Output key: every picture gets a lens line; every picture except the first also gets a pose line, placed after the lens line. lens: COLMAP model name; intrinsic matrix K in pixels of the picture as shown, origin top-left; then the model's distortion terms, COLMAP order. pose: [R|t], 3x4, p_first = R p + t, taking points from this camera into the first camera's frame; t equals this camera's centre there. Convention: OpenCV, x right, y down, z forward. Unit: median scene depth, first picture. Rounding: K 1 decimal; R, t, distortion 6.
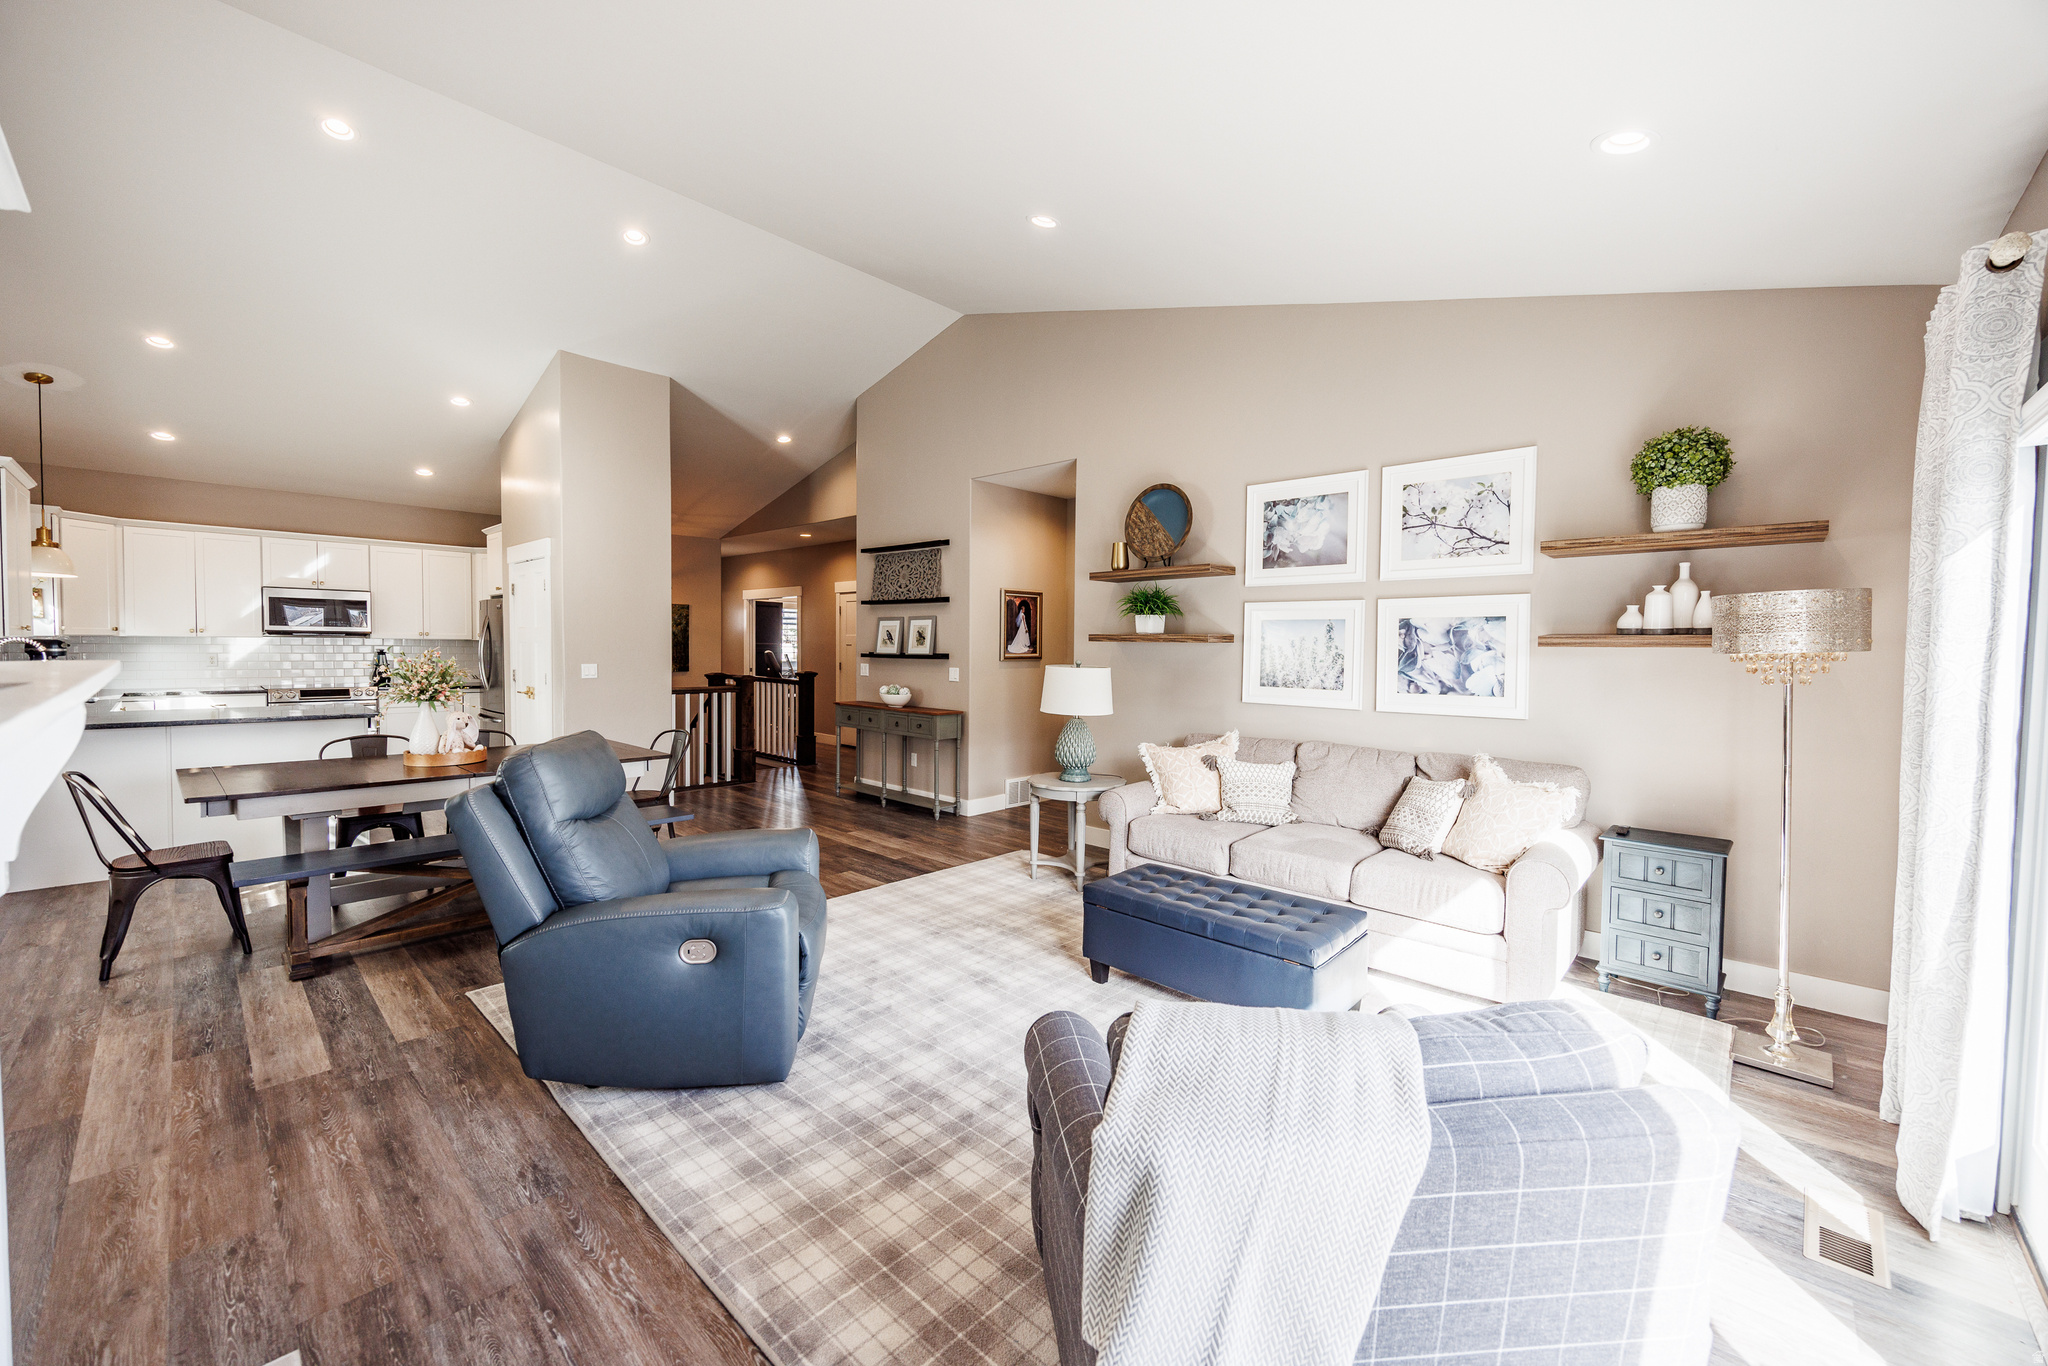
lens RADIAL K [[804.9, 0, 1023.0], [0, 804.9, 673.4], [0, 0, 1]] dist [0.001552, -0.000040]
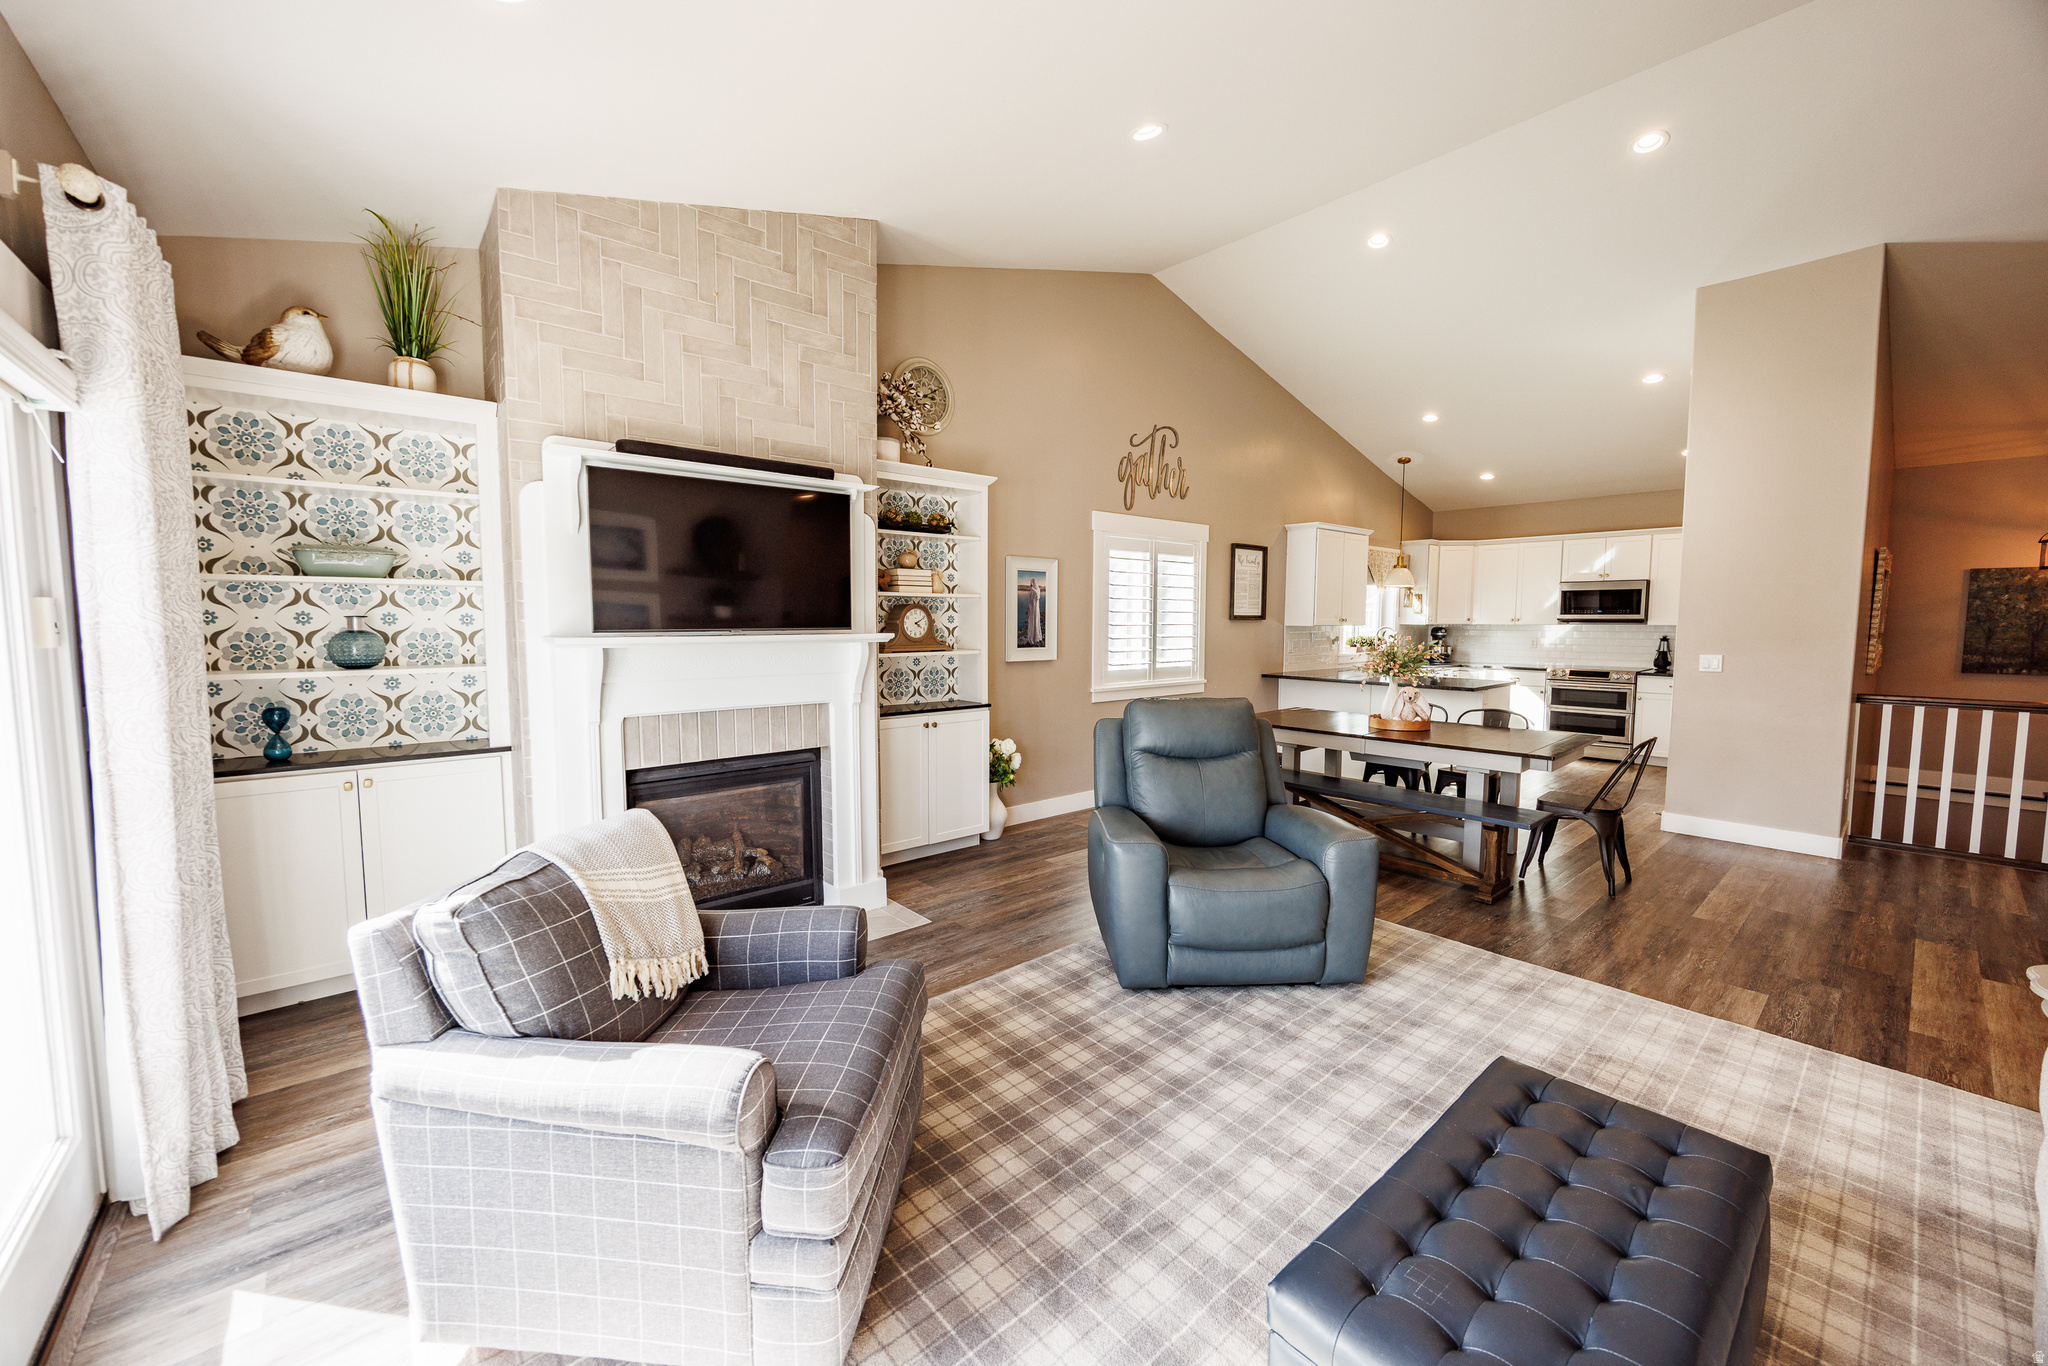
lens RADIAL K [[786.0, 0, 1026.5], [0, 786.0, 678.5], [0, 0, 1]] dist [-0.000804, -0.000127]
pose [[-0.103010, 0.063845, -0.992629, 0.429376], [-0.039501, 0.996888, 0.068218, -0.019032], [0.993896, 0.046237, -0.100167, 0.468667]]
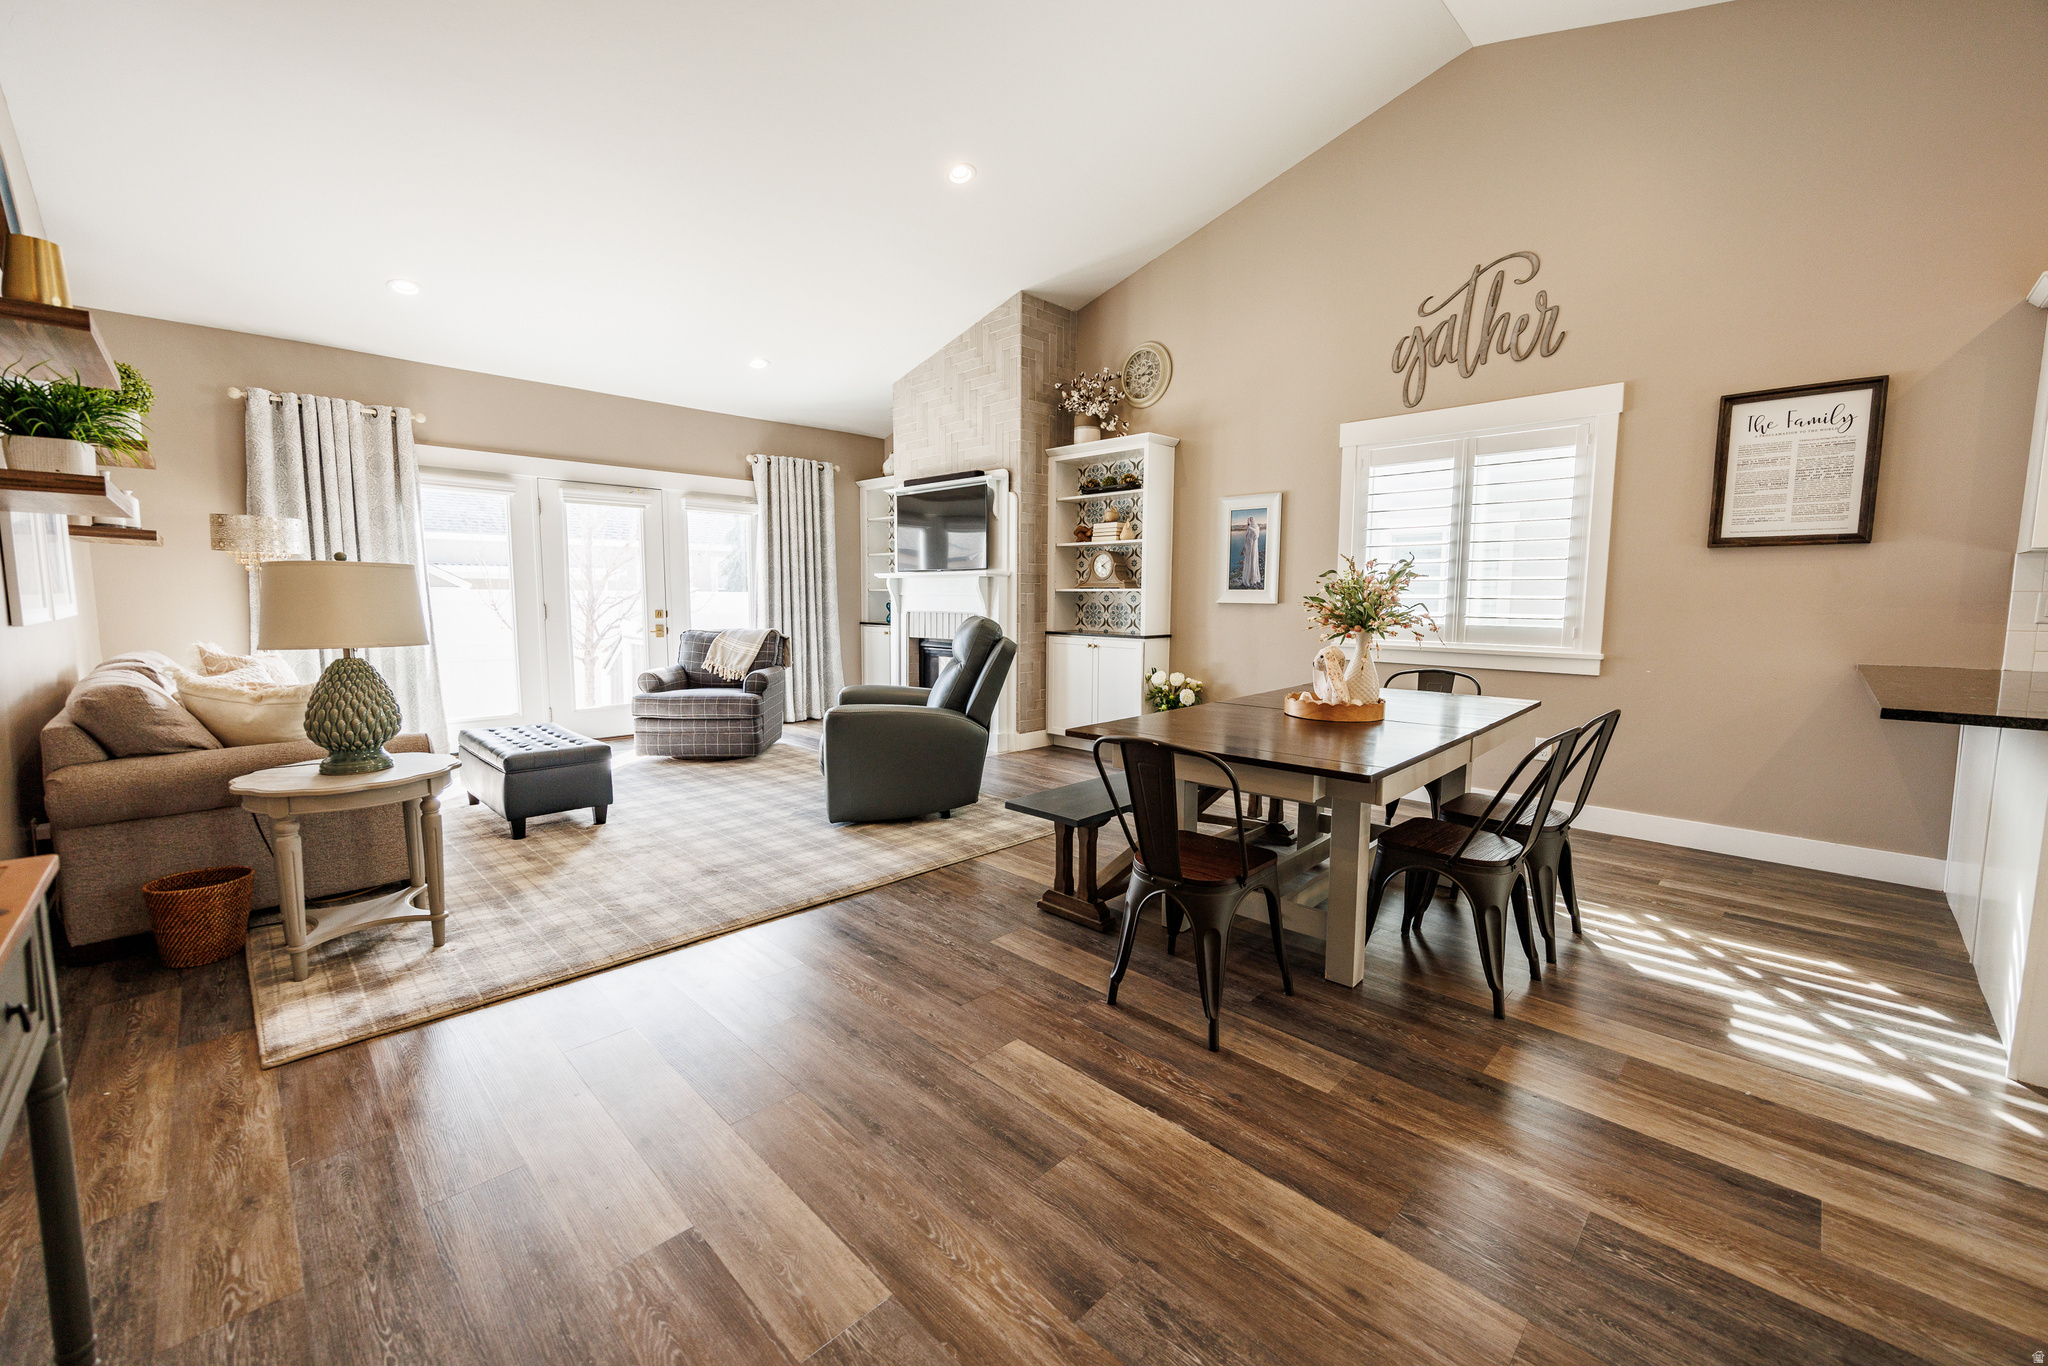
lens RADIAL K [[804.9, 0, 1023.0], [0, 804.9, 673.4], [0, 0, 1]] dist [0.001552, -0.000040]
pose [[-0.999427, -0.021614, 0.026050, -0.376885], [-0.017930, 0.990795, 0.134178, -0.015670], [-0.028711, 0.133634, -0.990615, 1.432880]]
